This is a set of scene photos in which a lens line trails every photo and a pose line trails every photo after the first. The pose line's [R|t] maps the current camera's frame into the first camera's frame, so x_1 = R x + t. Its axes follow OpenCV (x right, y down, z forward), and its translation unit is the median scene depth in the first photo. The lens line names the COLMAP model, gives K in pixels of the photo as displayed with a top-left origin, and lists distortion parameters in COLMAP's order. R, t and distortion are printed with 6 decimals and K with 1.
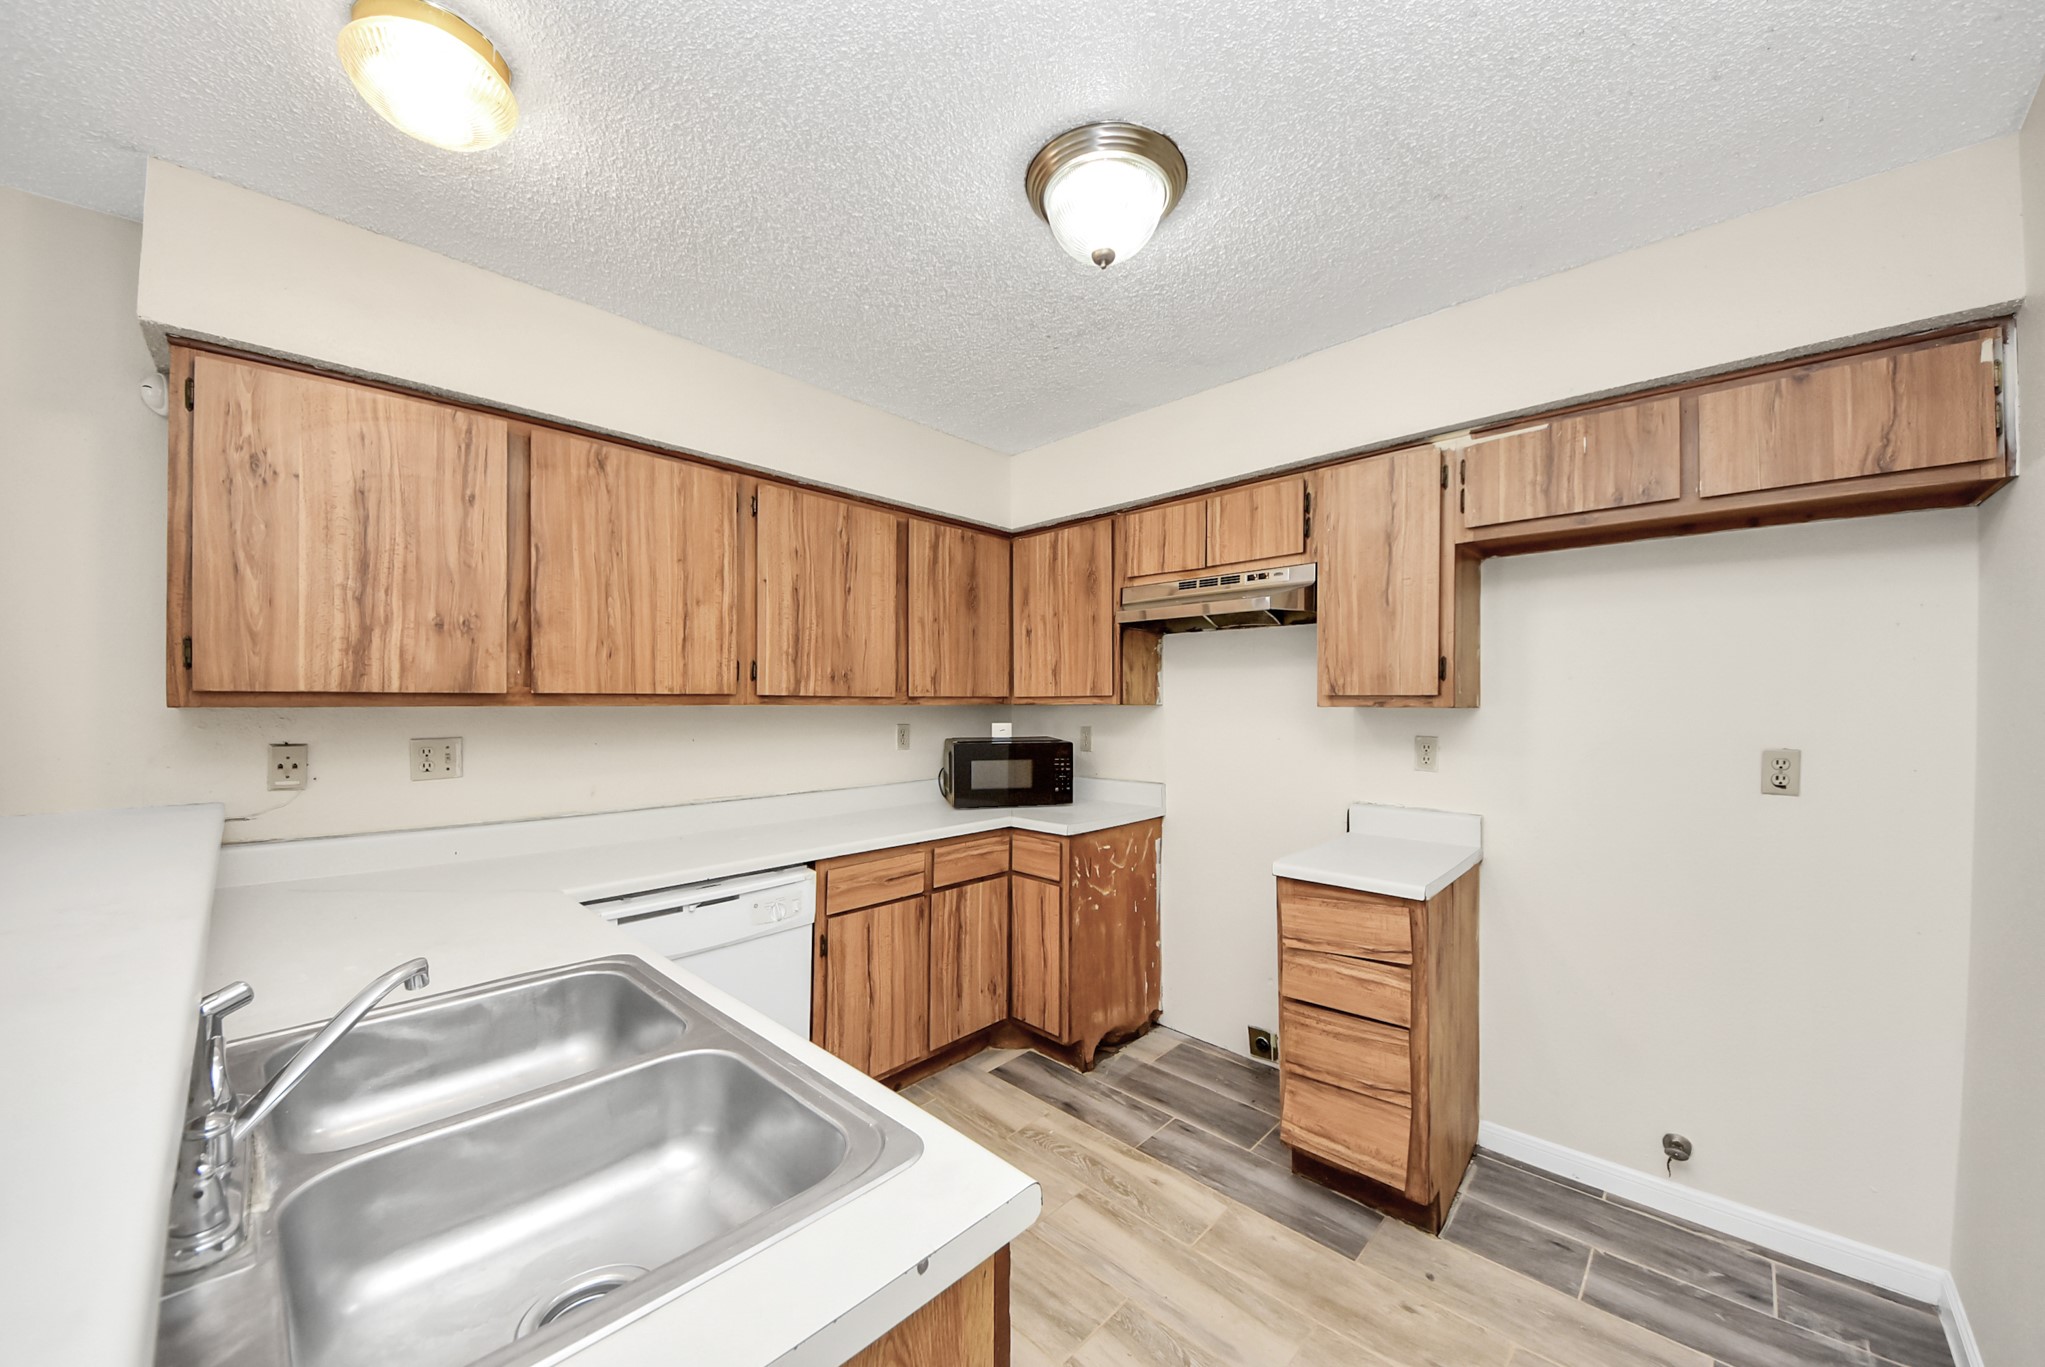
lens RADIAL K [[741.0, 0, 1028.5], [0, 741.0, 711.0], [0, 0, 1]] dist [0.006230, -0.008848]
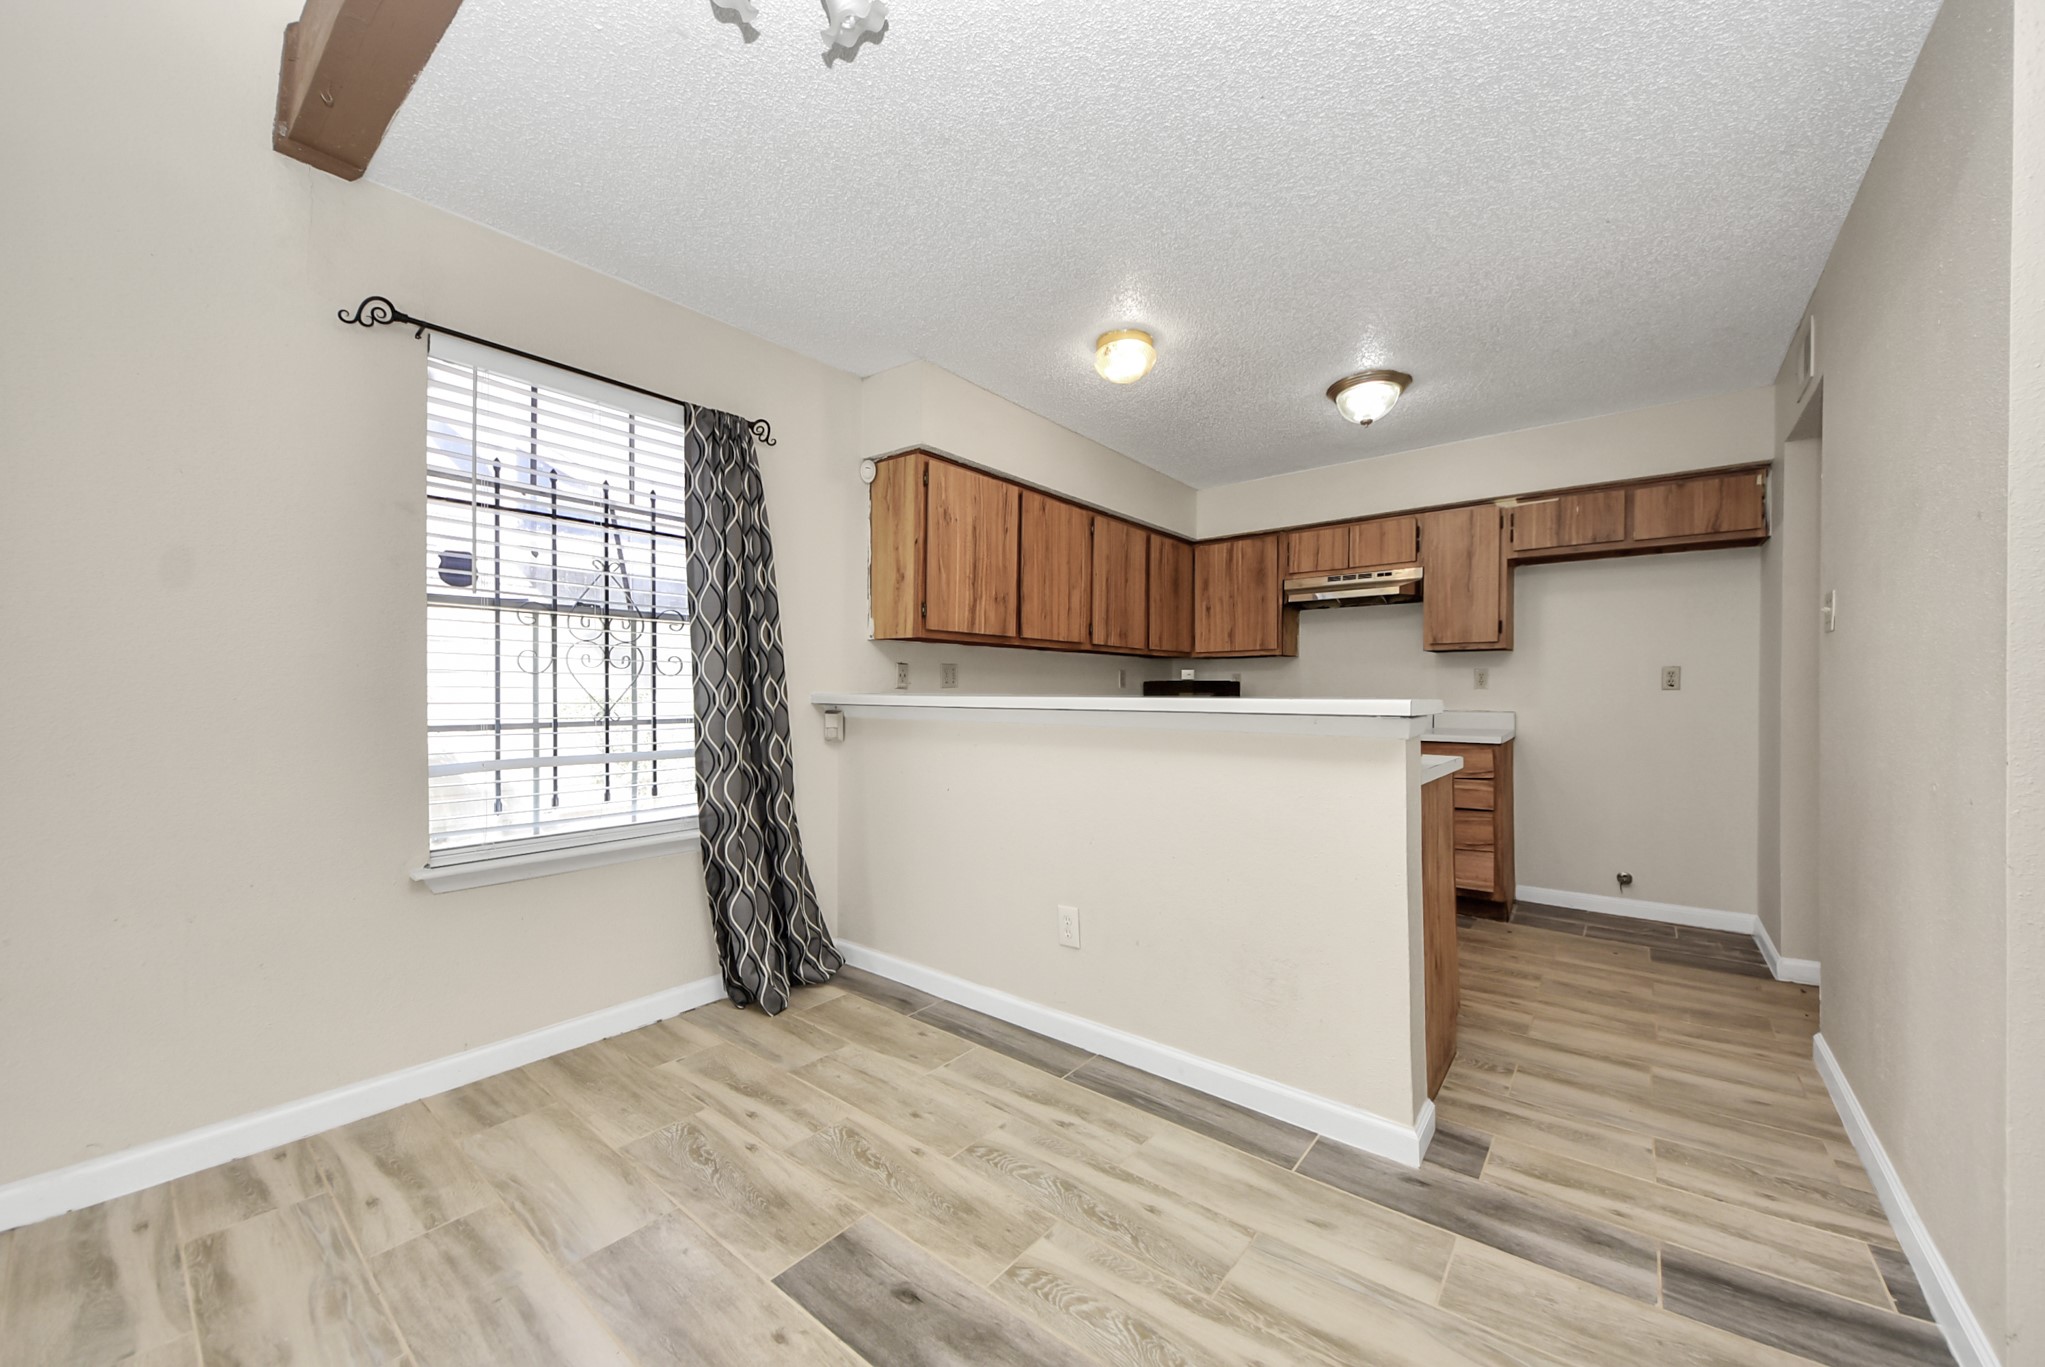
lens RADIAL K [[741.0, 0, 1016.1], [0, 741.0, 696.7], [0, 0, 1]] dist [0.006230, -0.008848]
pose [[0.996671, -0.004345, 0.081419, -0.723817], [0.004478, 0.999989, -0.001455, 0.105685], [-0.081411, 0.001815, 0.996679, -0.676793]]
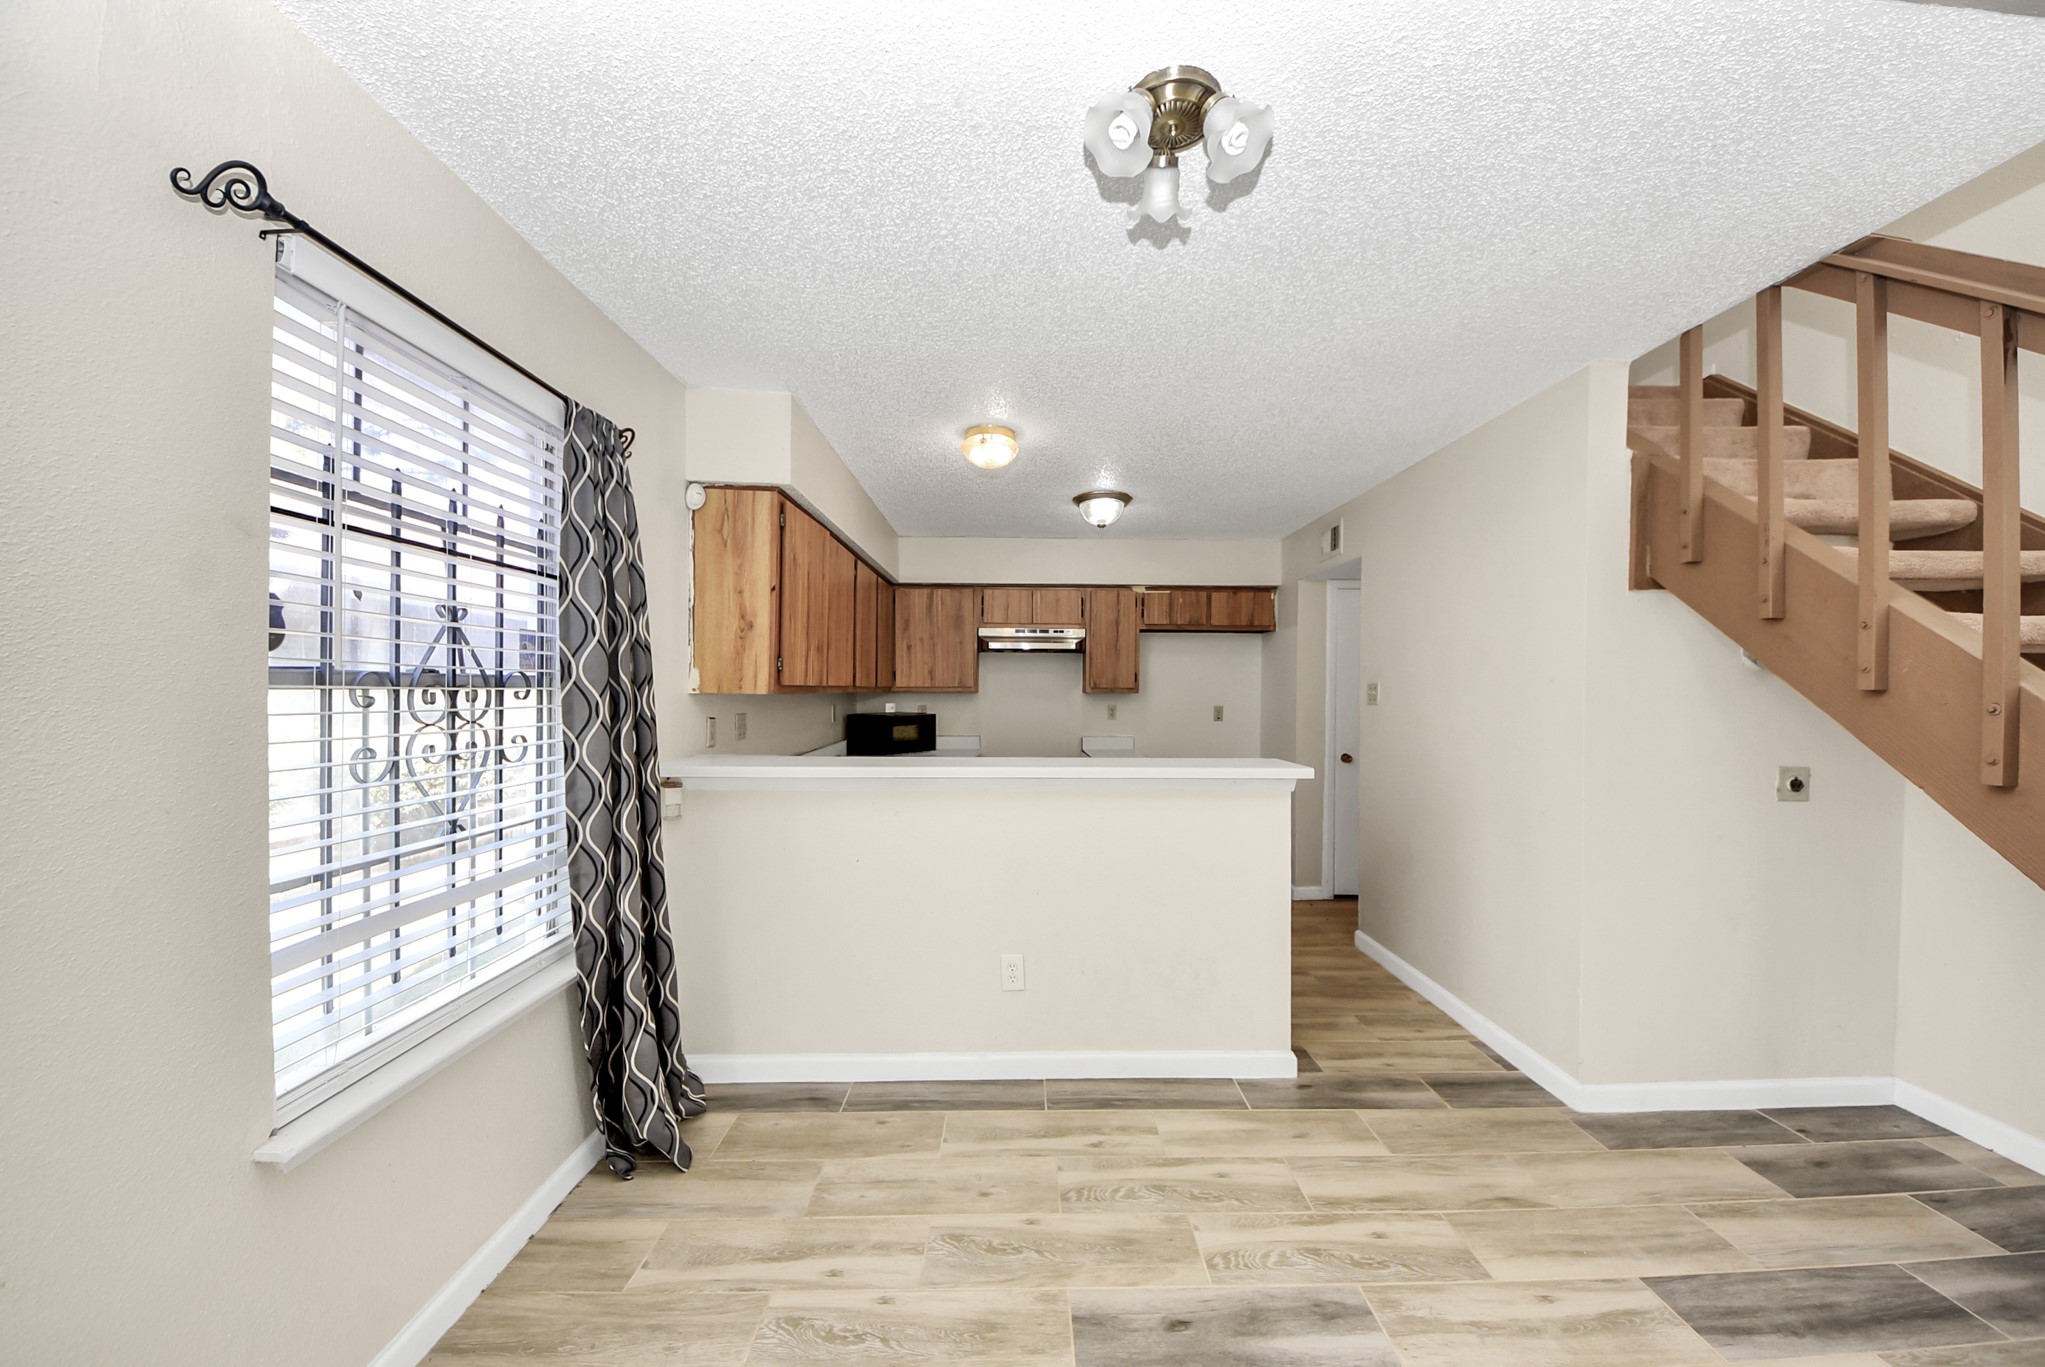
lens RADIAL K [[741.0, 0, 1024.5], [0, 741.0, 698.2], [0, 0, 1]] dist [0.006230, -0.008848]
pose [[0.713228, -0.008354, 0.700883, -1.341762], [0.004444, 0.999963, 0.007396, -0.006736], [-0.700918, -0.002160, 0.713238, -0.476656]]
